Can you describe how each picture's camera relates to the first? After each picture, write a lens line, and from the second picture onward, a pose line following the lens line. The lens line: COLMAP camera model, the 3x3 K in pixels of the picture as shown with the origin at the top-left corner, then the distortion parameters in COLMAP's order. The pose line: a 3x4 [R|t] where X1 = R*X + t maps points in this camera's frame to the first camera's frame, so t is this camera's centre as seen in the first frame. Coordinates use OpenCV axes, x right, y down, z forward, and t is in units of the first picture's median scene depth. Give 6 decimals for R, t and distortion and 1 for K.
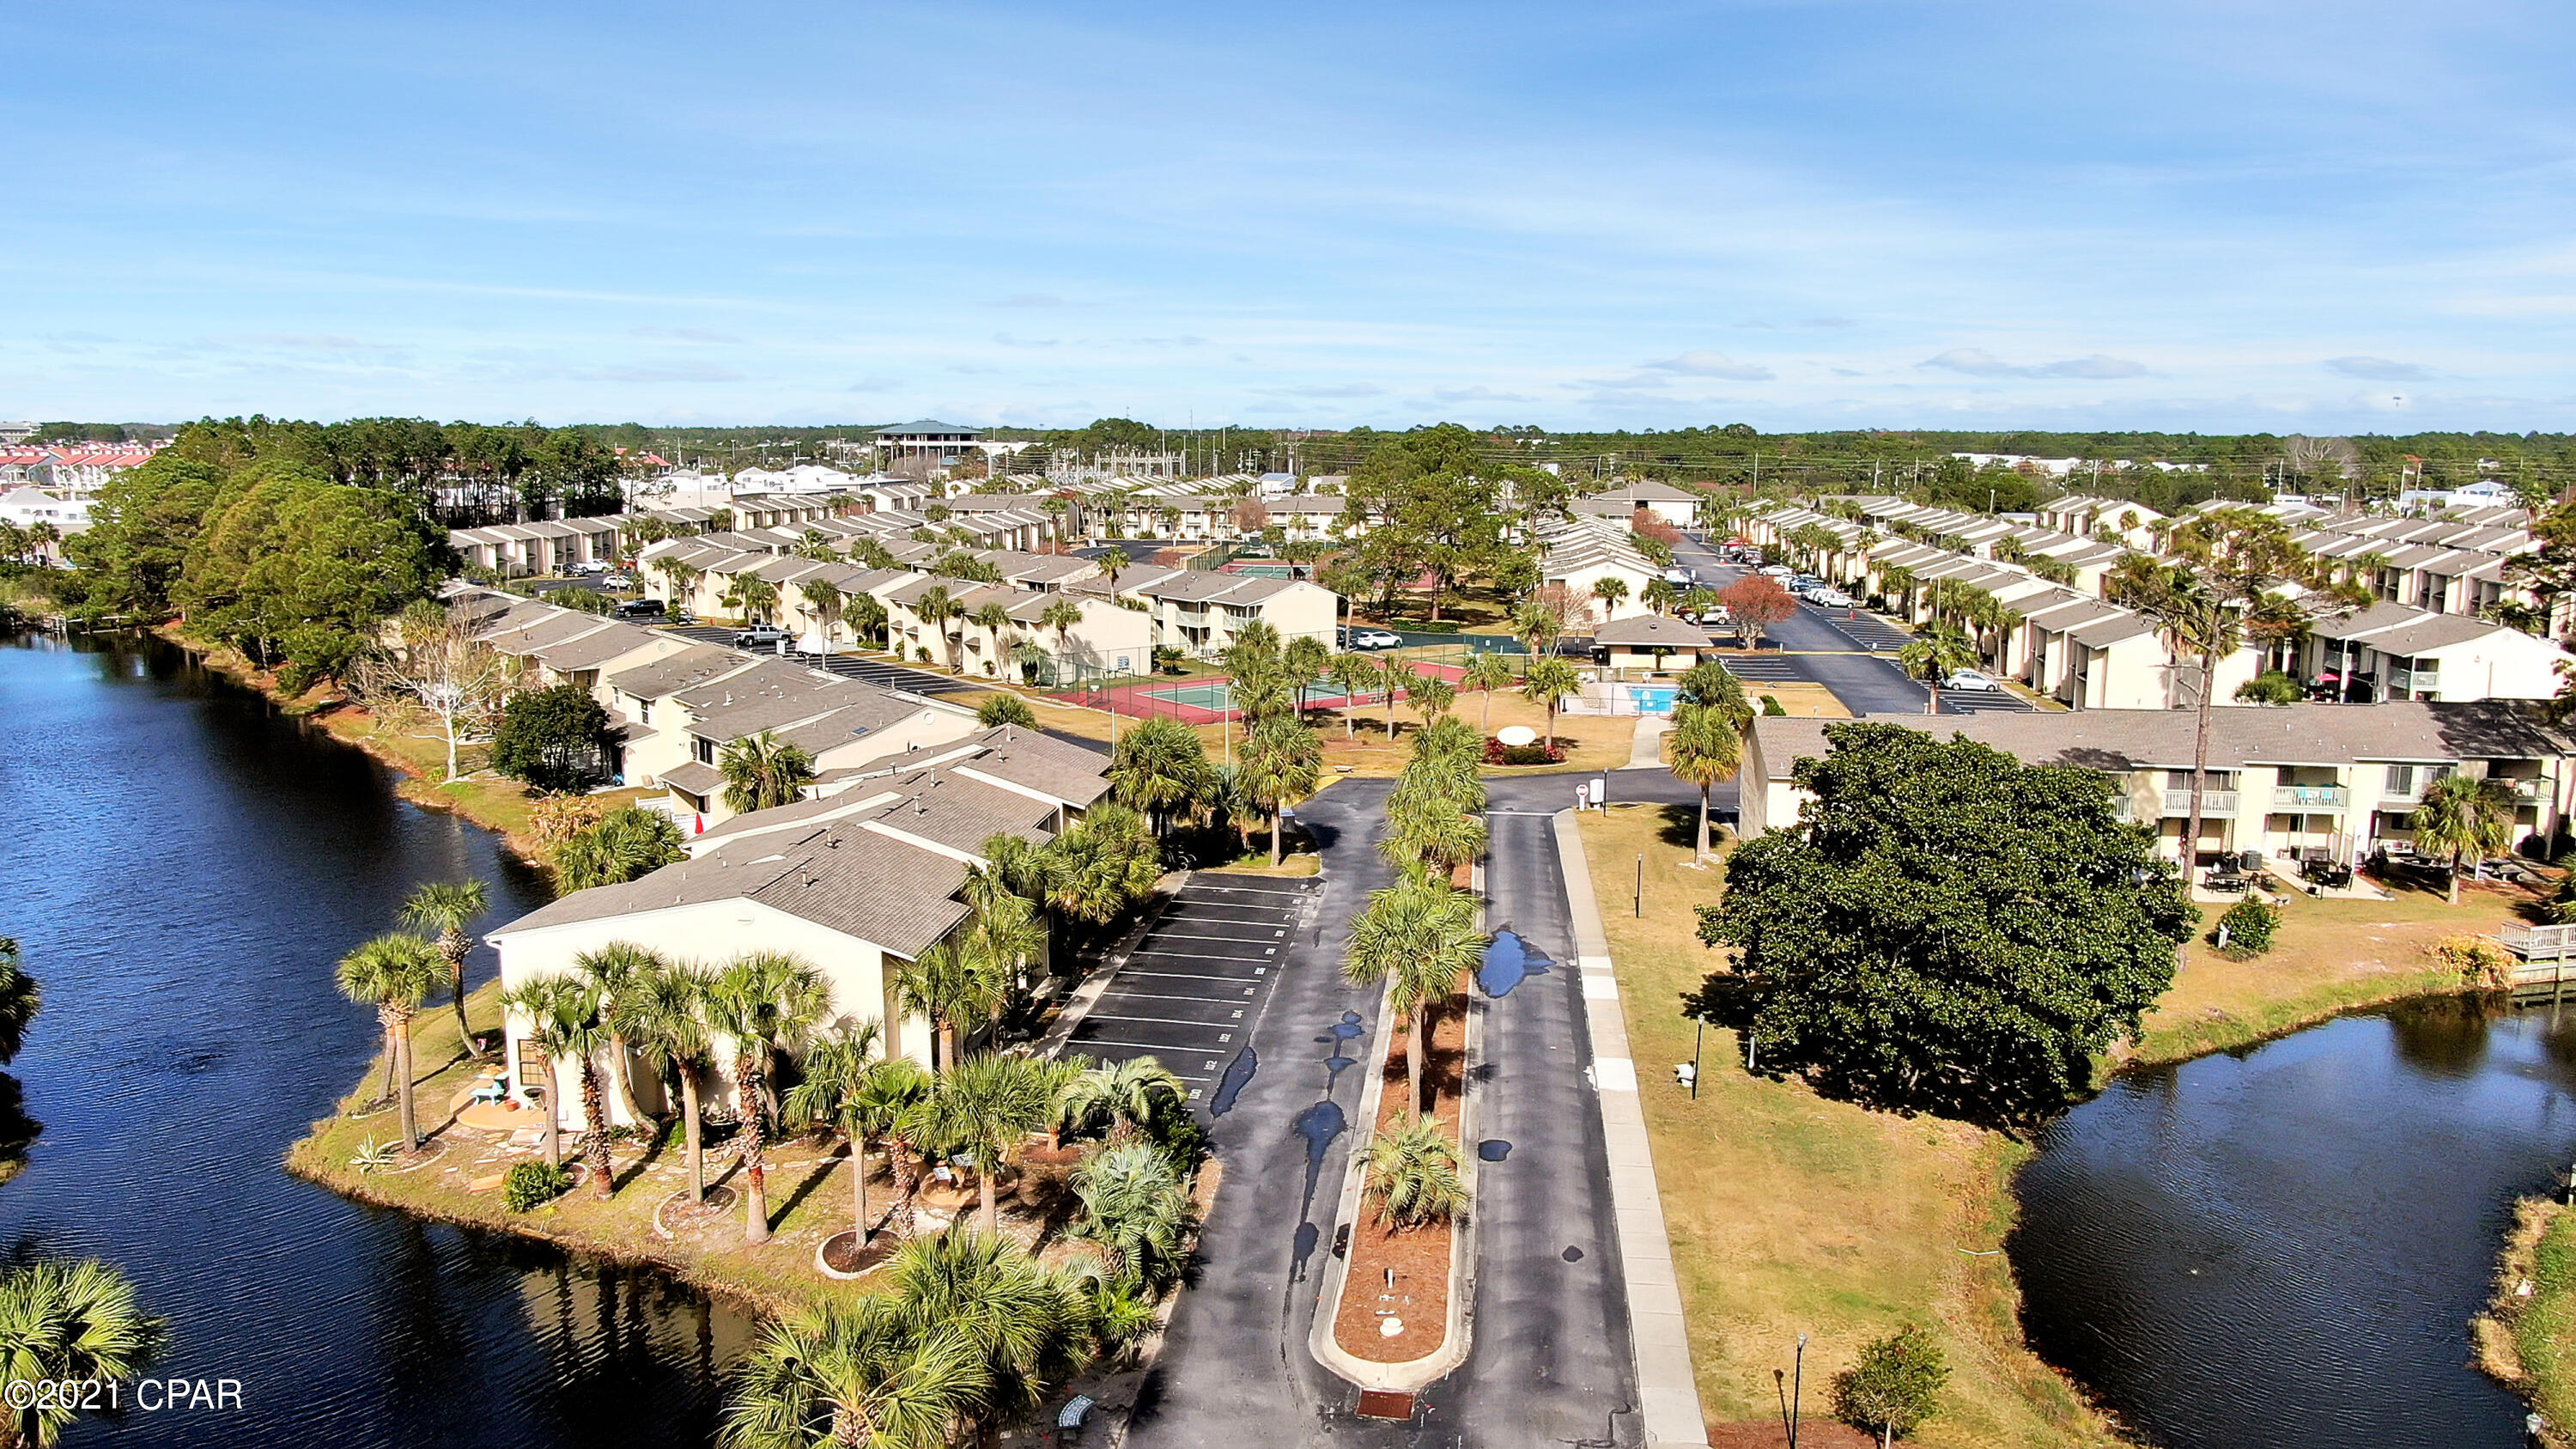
lens RADIAL K [[1873.2, 0, 1296.2], [0, 1873.2, 719.6], [0, 0, 1]] dist [-0.023925, 0.007590]
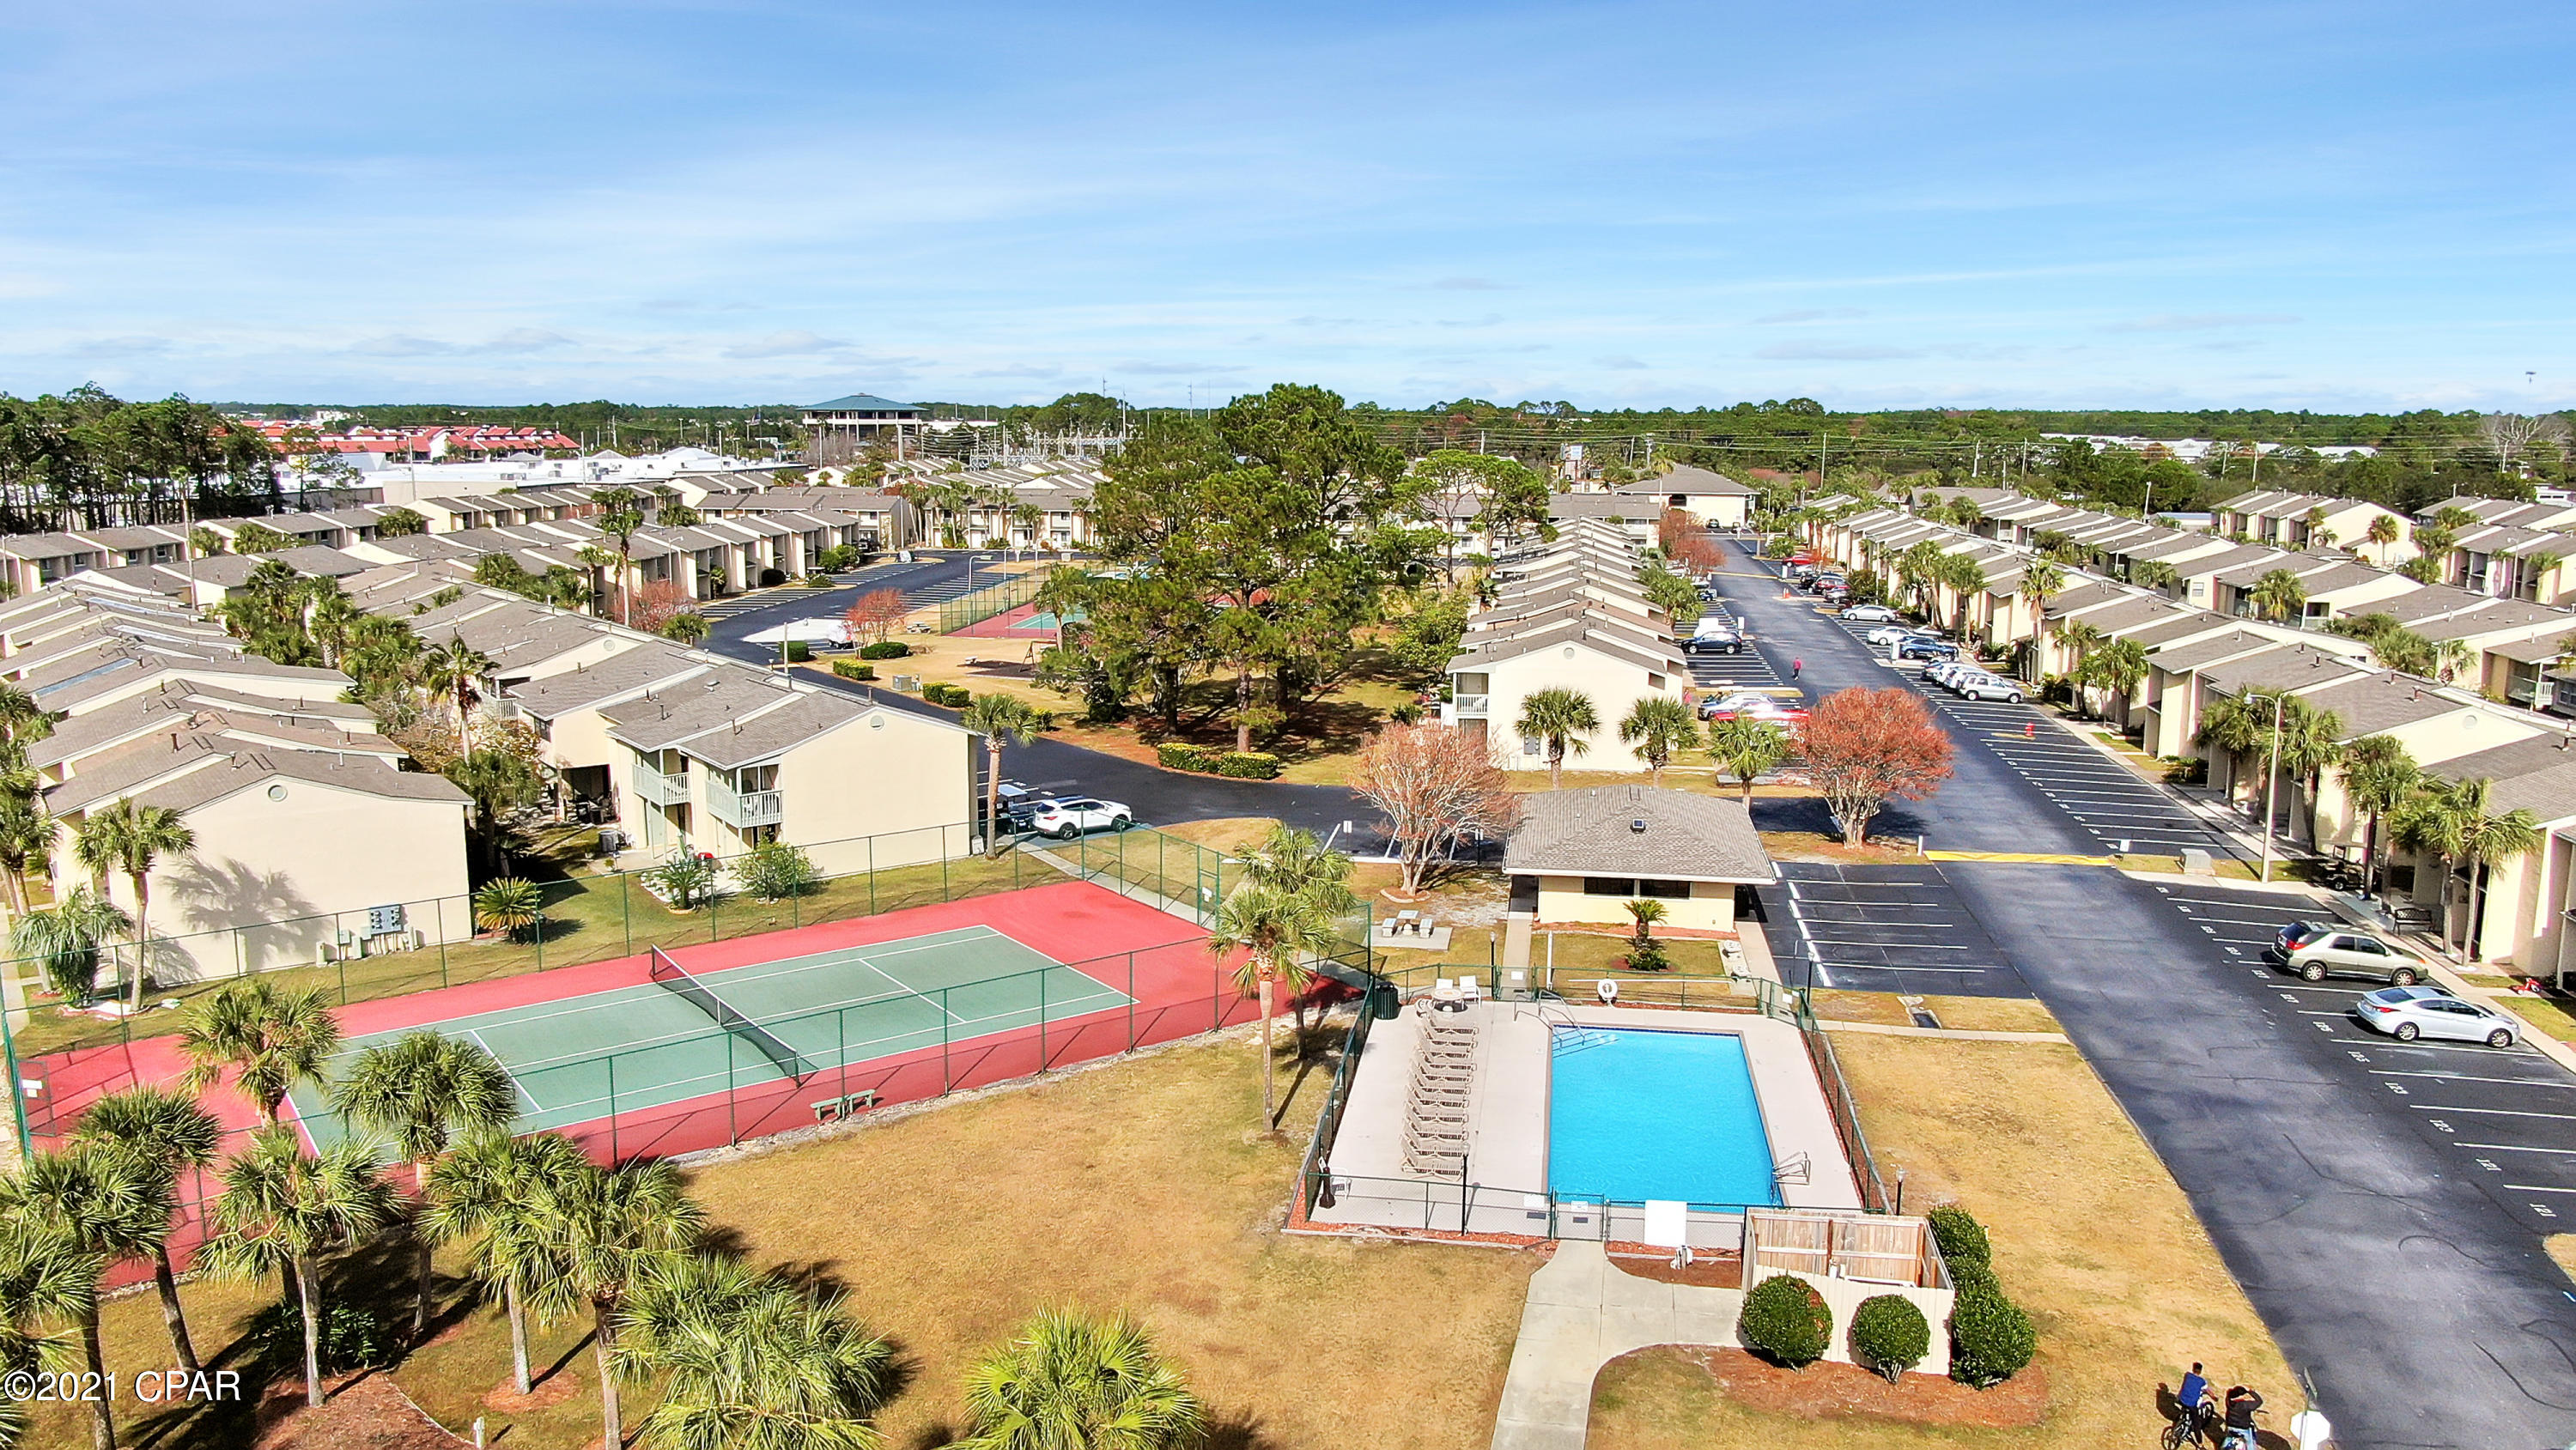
lens RADIAL K [[1872.8, 0, 1289.3], [0, 1872.8, 722.0], [0, 0, 1]] dist [-0.023925, 0.007590]
pose [[0.999503, 0.004743, -0.031170, 0.061616], [-0.004386, 0.999924, 0.011511, -0.039439], [0.031222, -0.011368, 0.999448, 0.281285]]
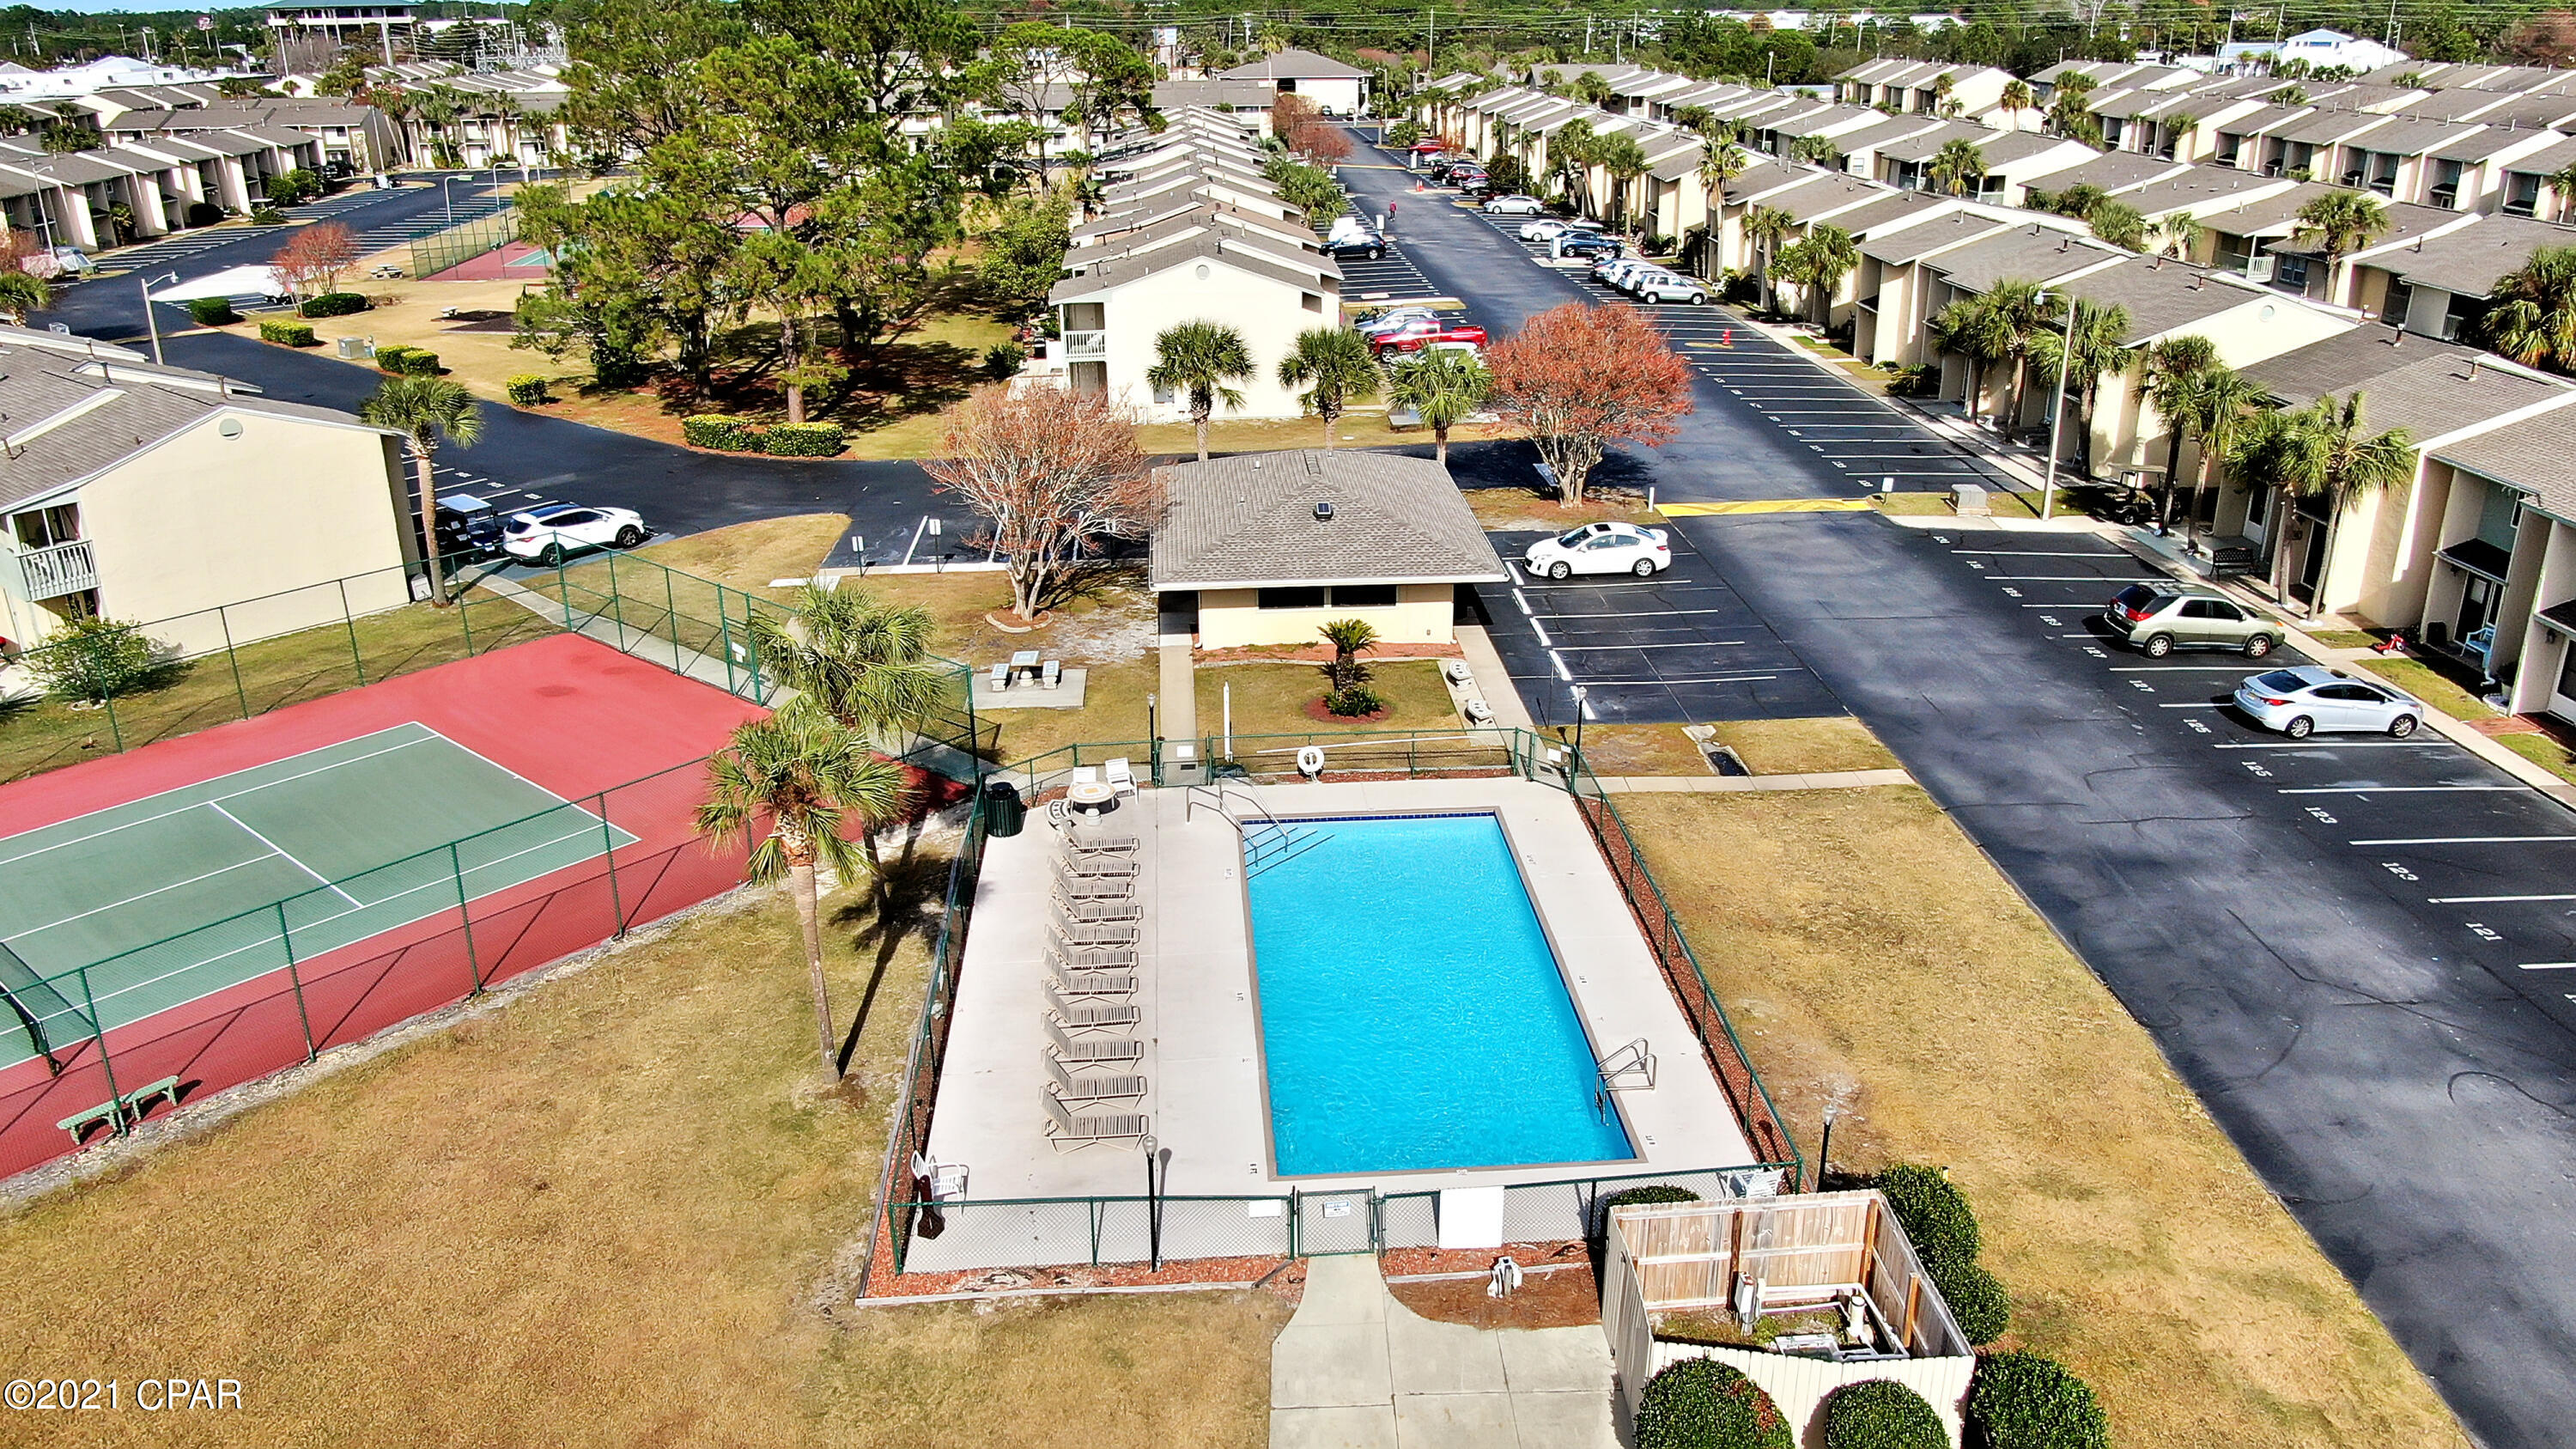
lens RADIAL K [[1873.2, 0, 1284.5], [0, 1873.2, 729.9], [0, 0, 1]] dist [-0.023925, 0.007590]
pose [[0.983771, -0.080568, 0.160322, 0.064362], [0.043609, 0.974089, 0.221922, -0.042844], [-0.174048, -0.211329, 0.961794, 0.339602]]
